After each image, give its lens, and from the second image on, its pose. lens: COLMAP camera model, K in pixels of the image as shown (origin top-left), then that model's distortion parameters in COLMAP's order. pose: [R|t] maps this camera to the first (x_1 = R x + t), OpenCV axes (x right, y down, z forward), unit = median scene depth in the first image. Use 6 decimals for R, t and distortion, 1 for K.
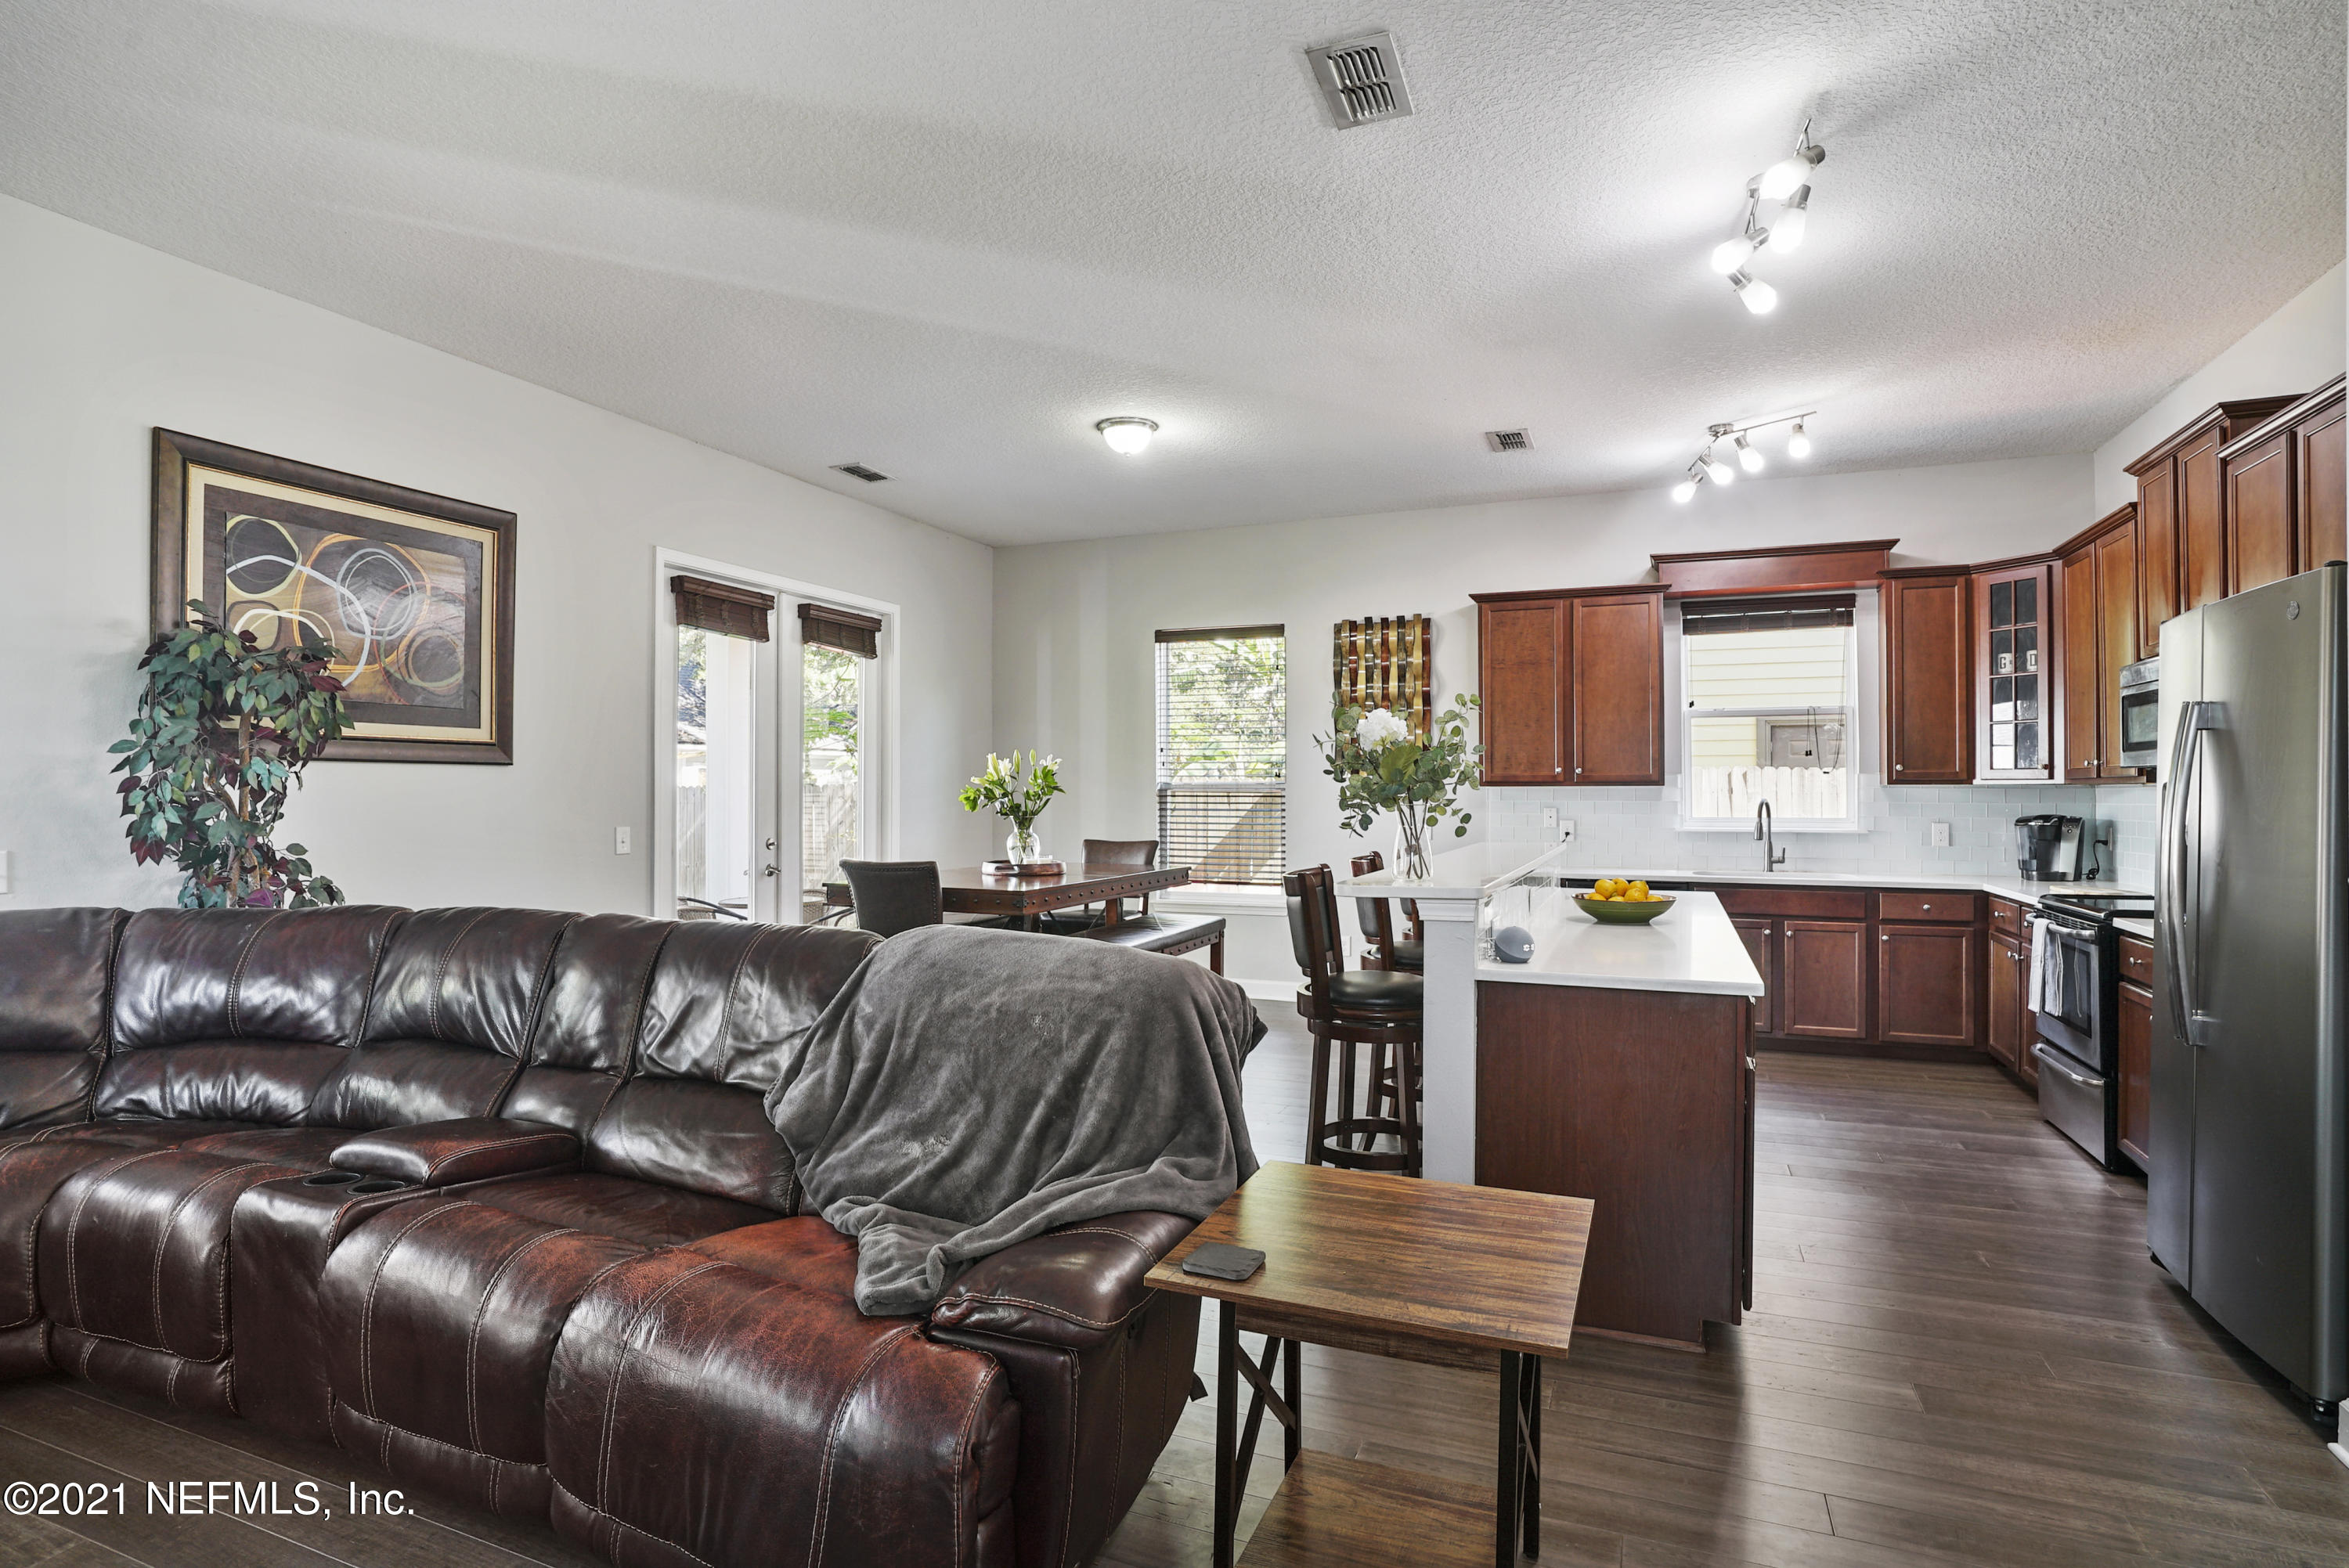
lens RADIAL K [[1191.9, 0, 1165.4], [0, 1191.9, 783.4], [0, 0, 1]] dist [-0.065319, 0.030418]
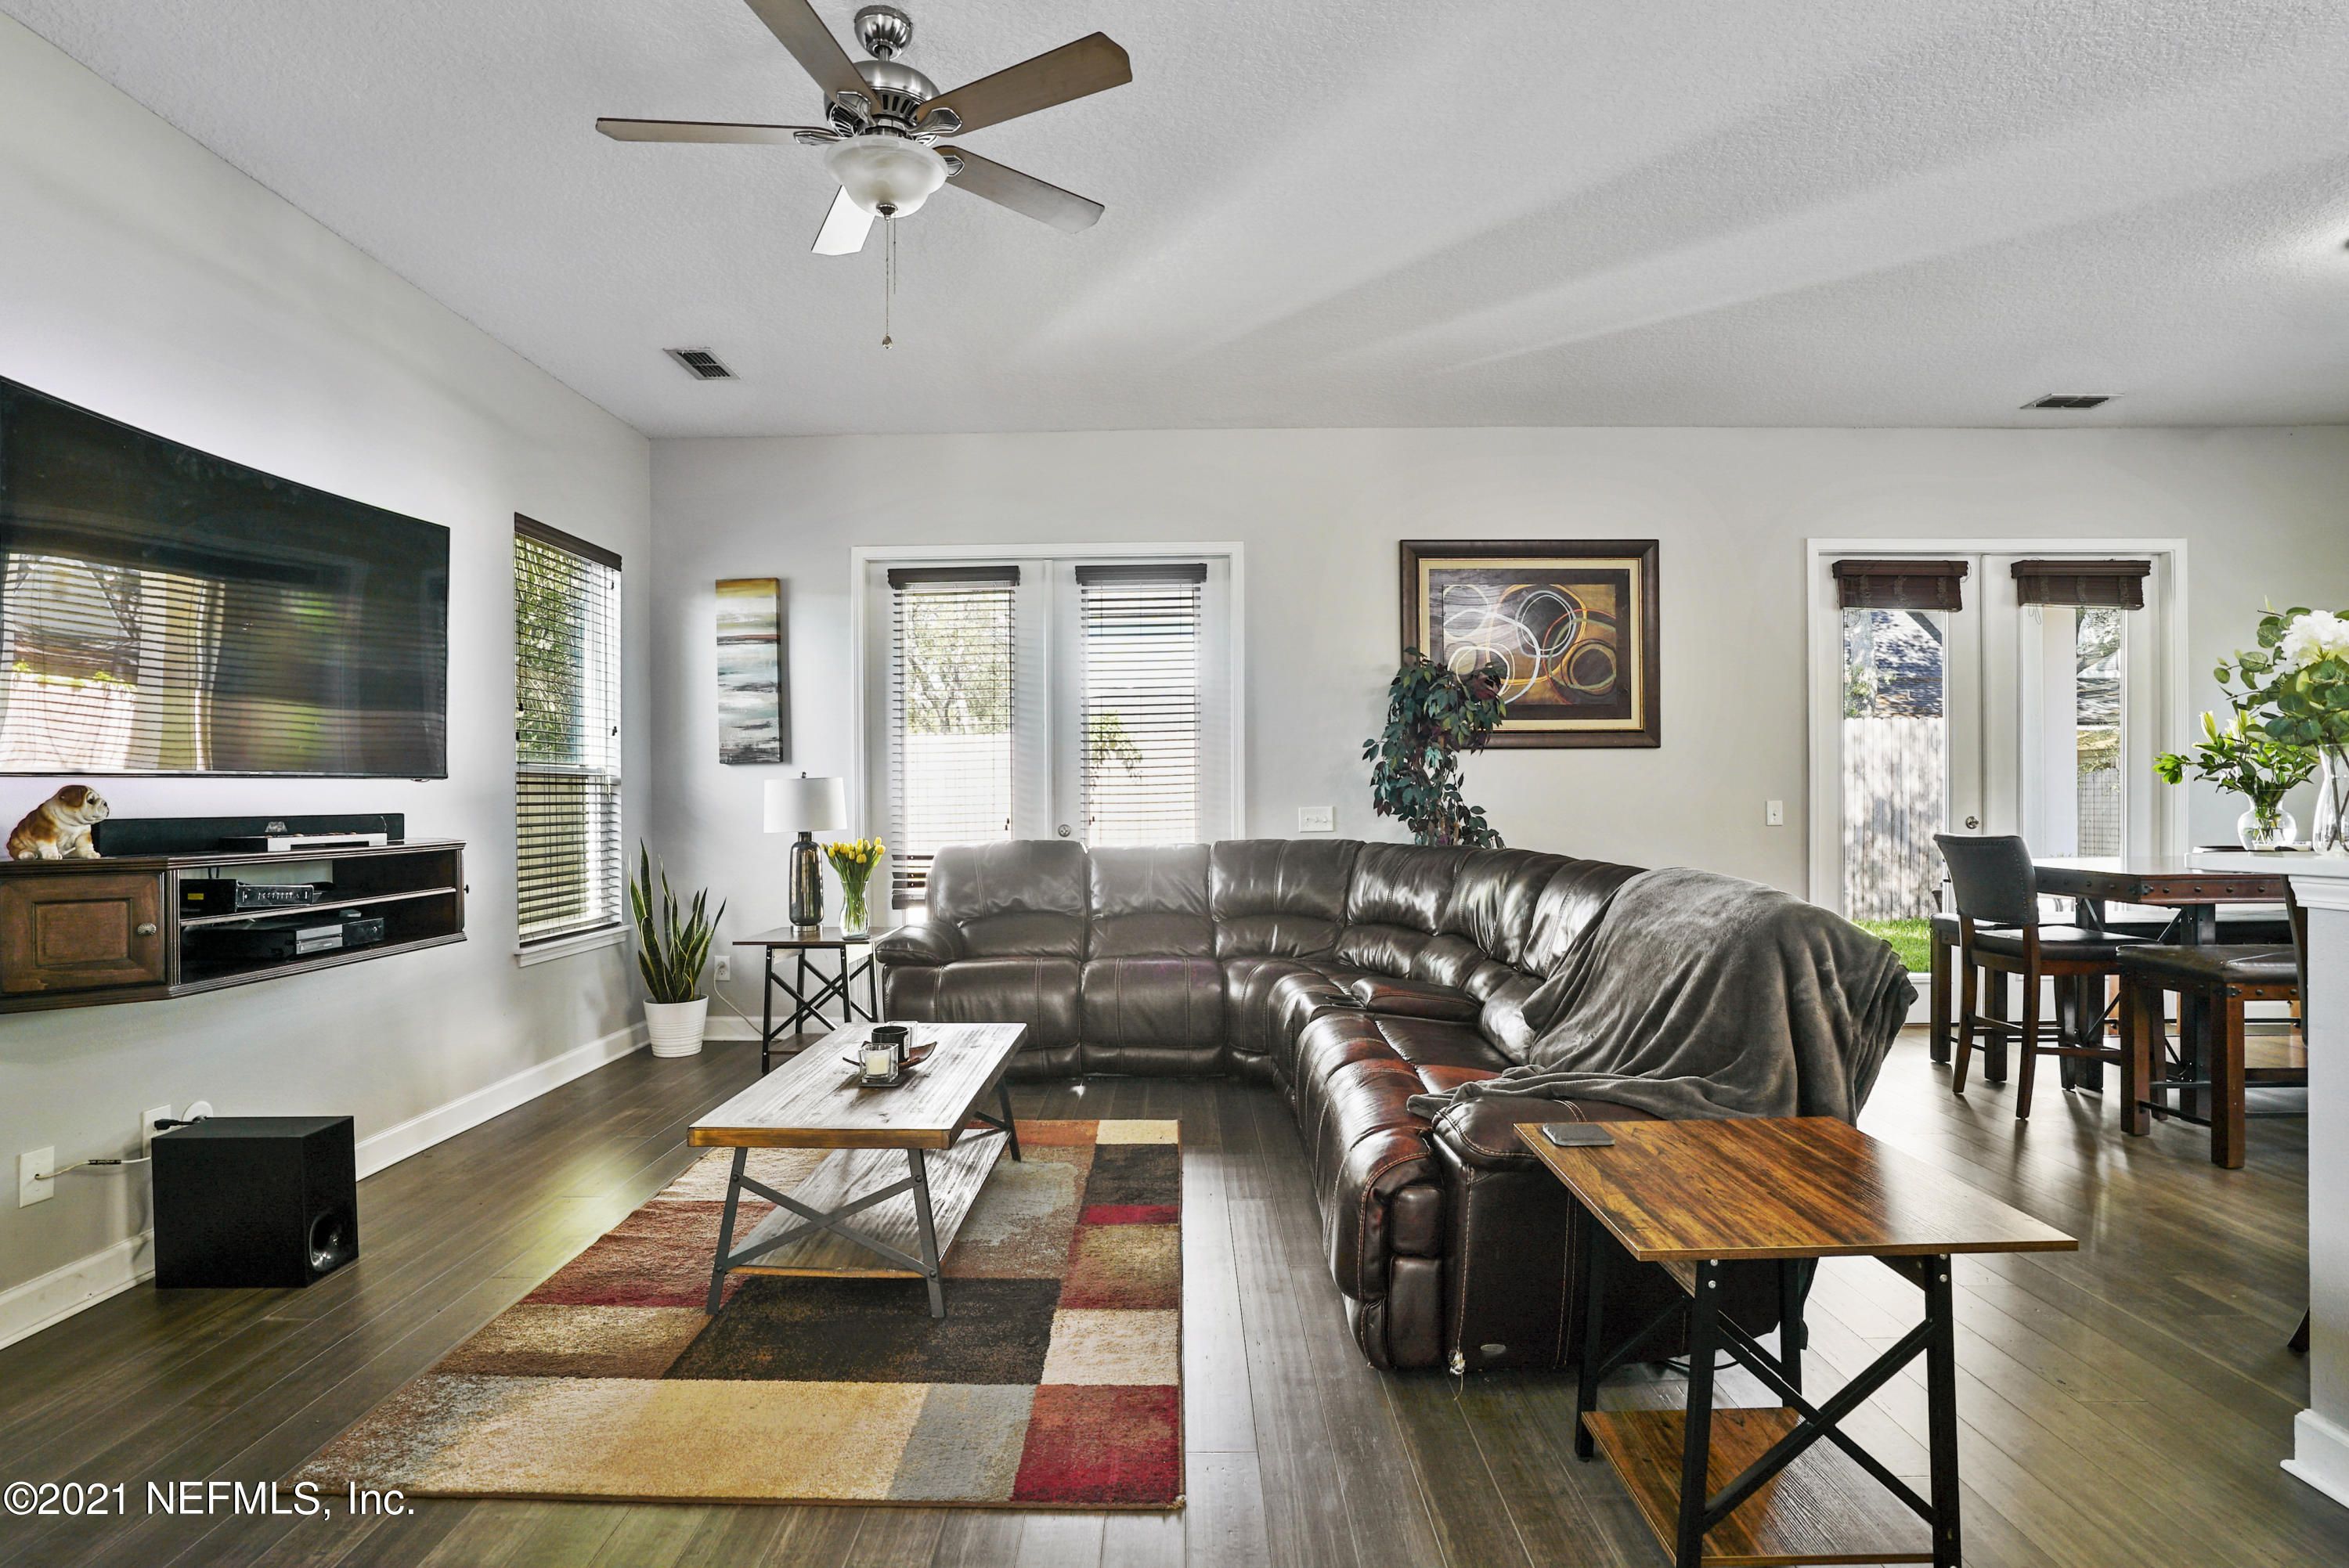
lens RADIAL K [[1162.8, 0, 1157.9], [0, 1162.8, 808.5], [0, 0, 1]] dist [-0.066093, 0.030492]
pose [[0.369133, 0.006256, -0.929356, 0.310159], [0.015536, 0.999796, 0.012901, 0.020612], [0.929247, -0.019200, 0.368960, 0.067528]]
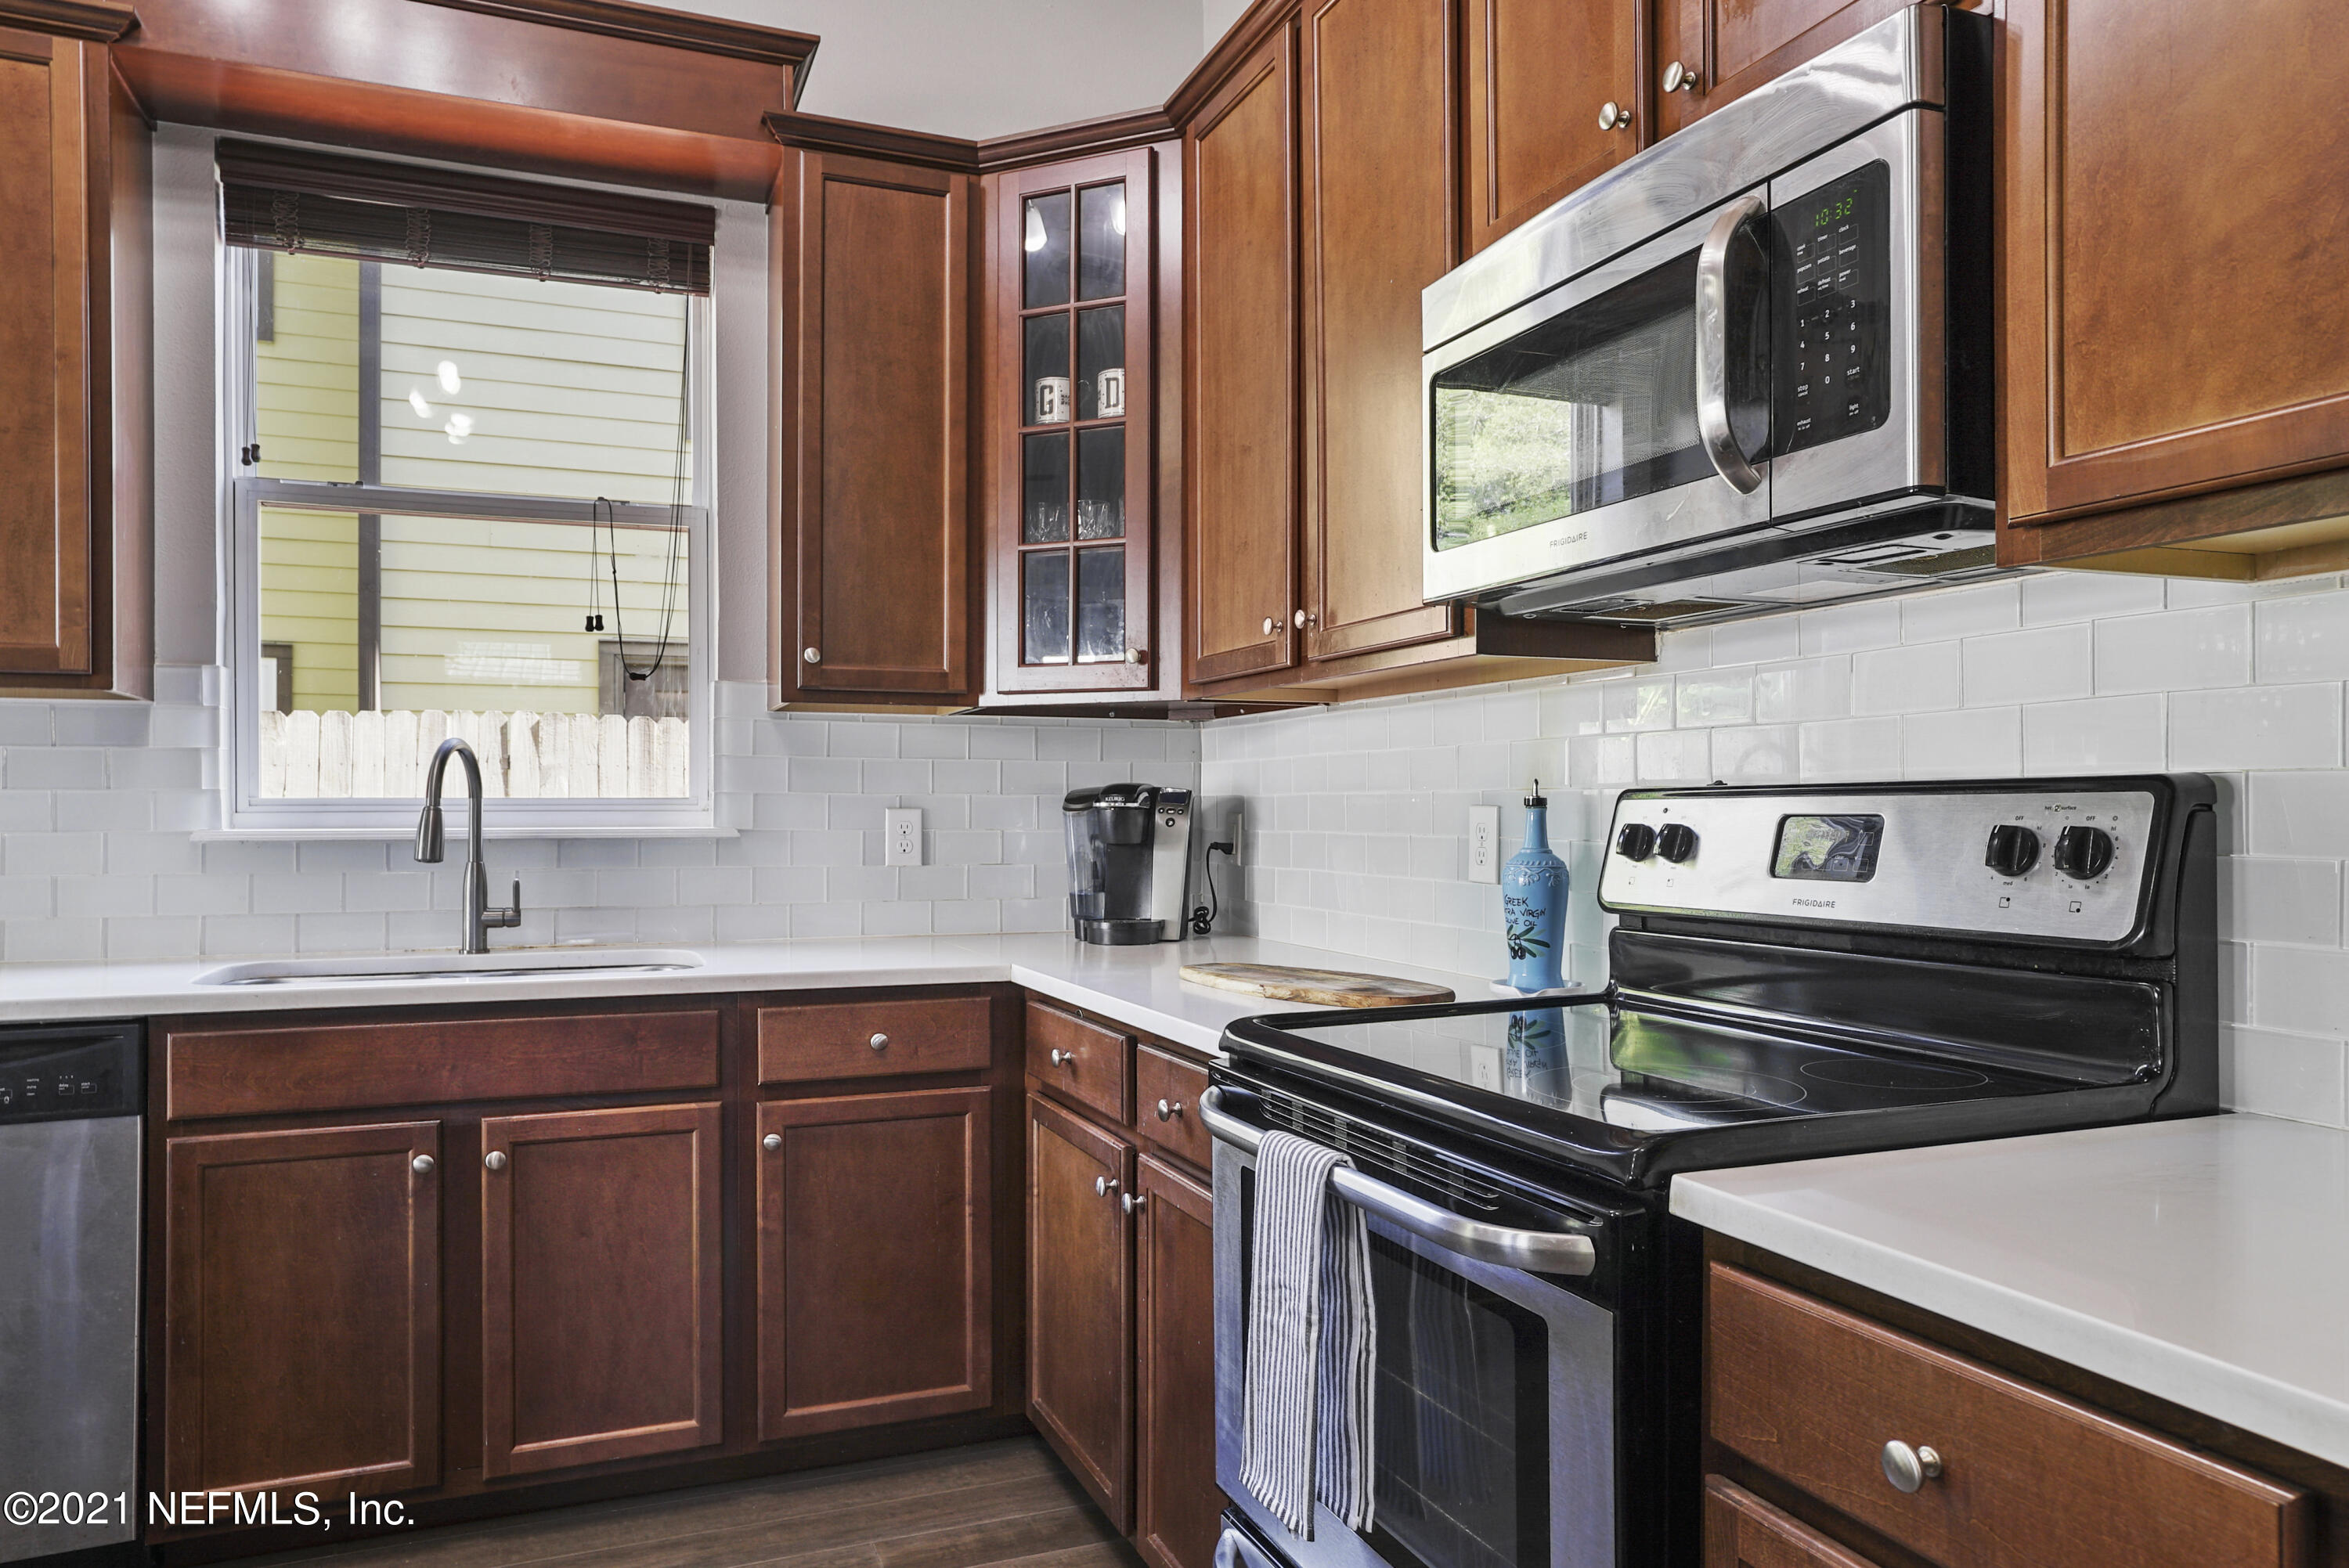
lens RADIAL K [[1534.4, 0, 1168.5], [0, 1534.4, 807.5], [0, 0, 1]] dist [-0.044015, 0.053116]
pose [[0.711294, -0.000519, 0.702894, 0.397277], [-0.004700, 0.999974, 0.005495, 0.033562], [-0.702879, -0.007213, 0.711273, 0.619773]]
